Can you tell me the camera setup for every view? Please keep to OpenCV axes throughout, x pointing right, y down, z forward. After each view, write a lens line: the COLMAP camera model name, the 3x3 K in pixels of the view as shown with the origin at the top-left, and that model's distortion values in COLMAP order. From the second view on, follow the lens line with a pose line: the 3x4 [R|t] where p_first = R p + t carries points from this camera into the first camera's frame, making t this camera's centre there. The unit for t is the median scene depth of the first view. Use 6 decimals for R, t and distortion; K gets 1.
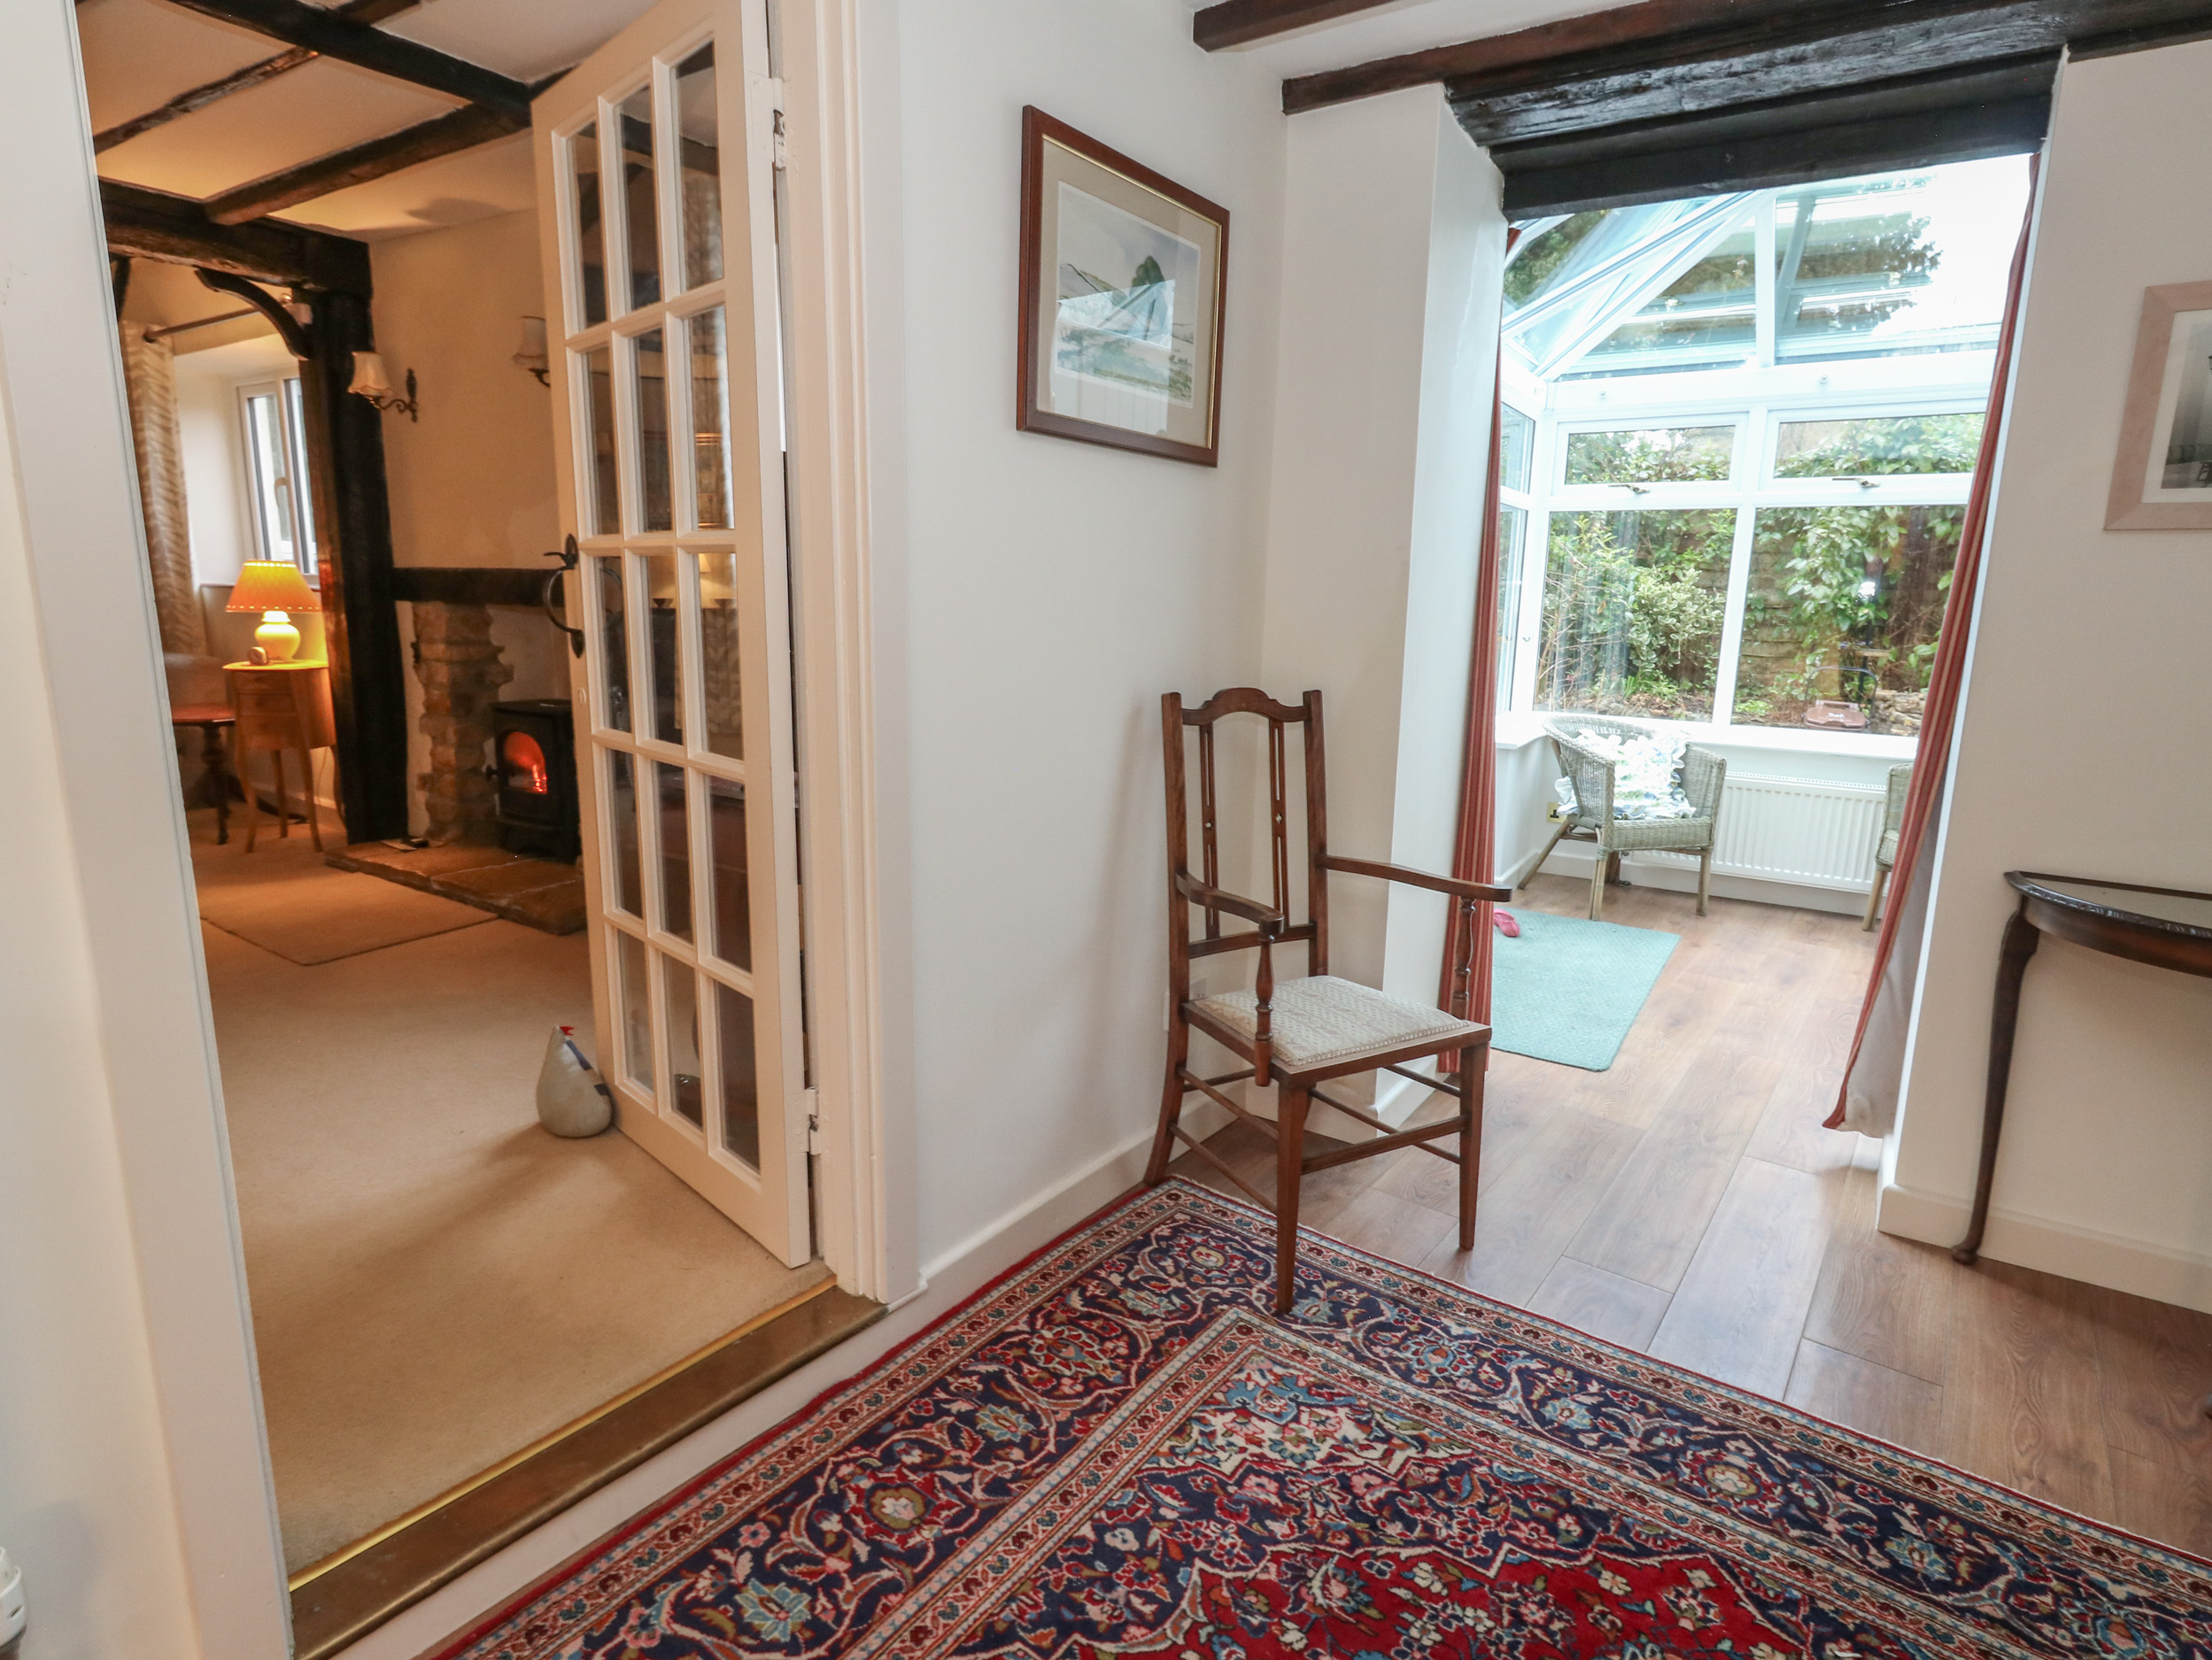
lens RADIAL K [[1118.1, 0, 1098.1], [0, 1118.1, 794.4], [0, 0, 1]] dist [0.000629, 0.000249]
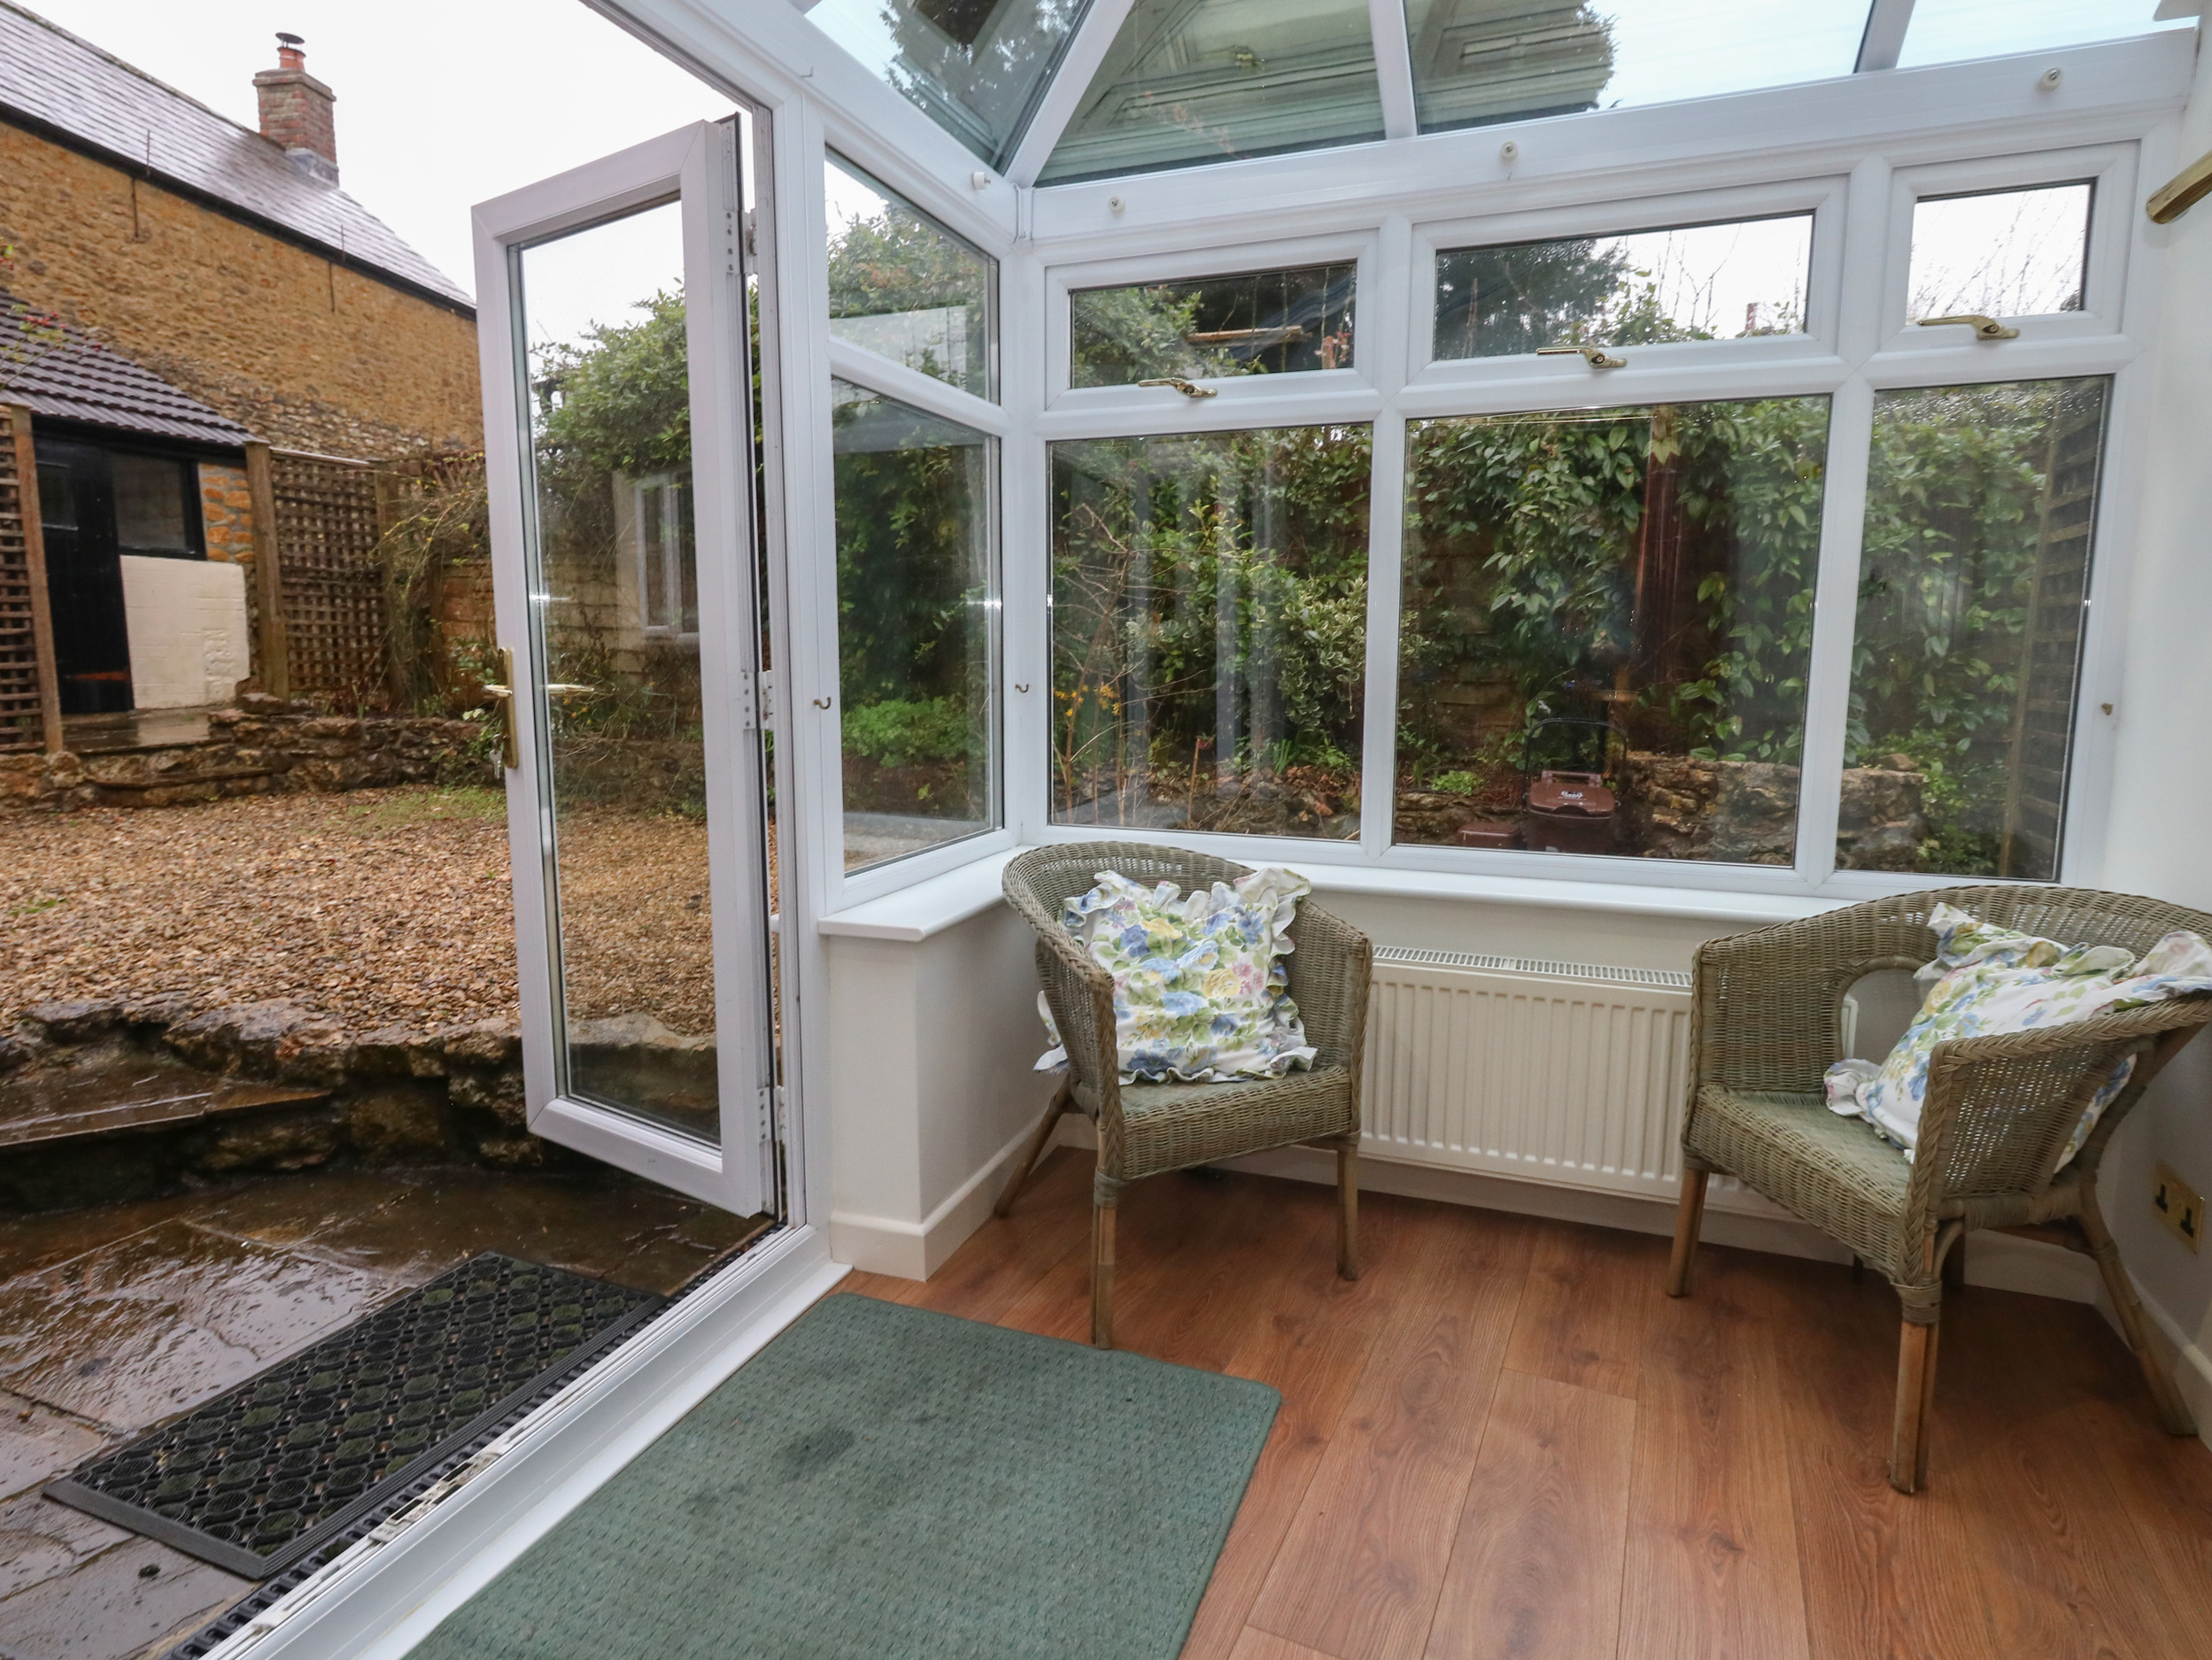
lens RADIAL K [[1118.1, 0, 1098.1], [0, 1118.1, 794.4], [0, 0, 1]] dist [0.000629, 0.000249]
pose [[0.981092, -0.044183, 0.188430, 0.153817], [0.053730, 0.997502, -0.045860, -0.031246], [-0.185933, 0.055117, 0.981015, 0.237743]]
